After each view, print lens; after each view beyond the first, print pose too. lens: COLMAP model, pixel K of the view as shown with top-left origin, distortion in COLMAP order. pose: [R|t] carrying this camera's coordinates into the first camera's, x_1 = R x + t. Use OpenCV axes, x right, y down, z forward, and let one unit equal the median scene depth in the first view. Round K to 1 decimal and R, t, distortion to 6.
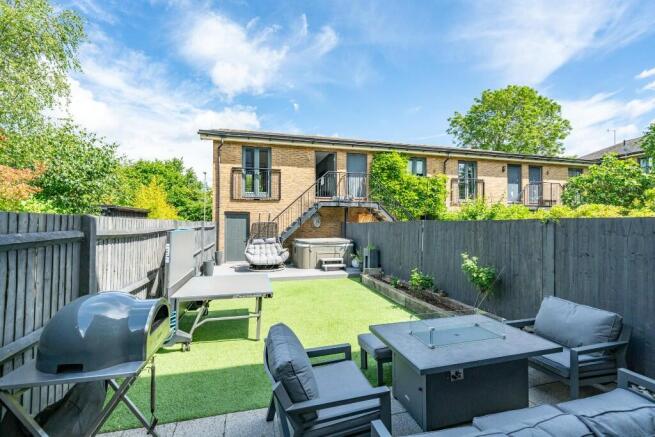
lens RADIAL K [[291.2, 0, 328.6], [0, 291.2, 218.4], [0, 0, 1]] dist [0.017917, 0.000250]
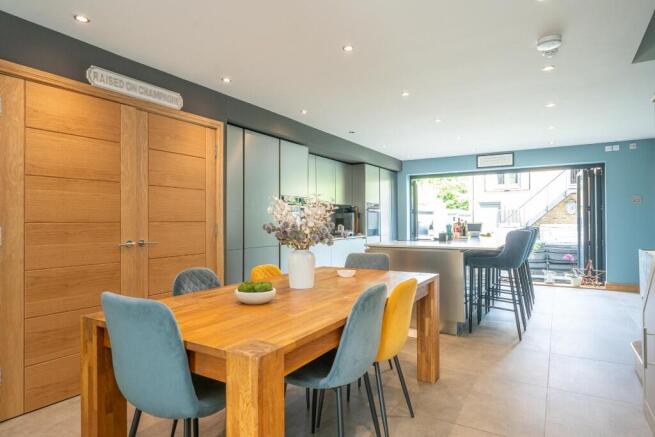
lens RADIAL K [[378.7, 0, 326.6], [0, 378.7, 218.9], [0, 0, 1]] dist [-0.000466, -0.000132]
pose [[0.700896, -0.010840, -0.713181, 0.318207], [0.020808, 0.999770, 0.005254, 0.023607], [0.712960, -0.018522, 0.700960, -0.549400]]
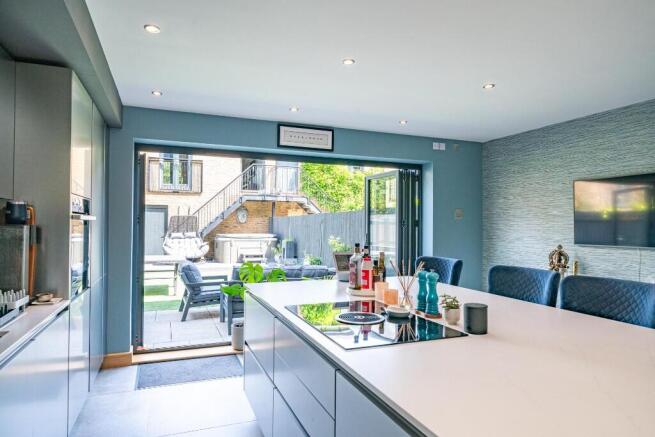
lens RADIAL K [[405.2, 0, 327.2], [0, 405.2, 217.7], [0, 0, 1]] dist [-0.000706, 0.000102]
pose [[0.993240, 0.007209, 0.115851, 0.084114], [-0.007118, 0.999974, -0.001202, 0.015297], [-0.115857, 0.000369, 0.993266, -0.339353]]
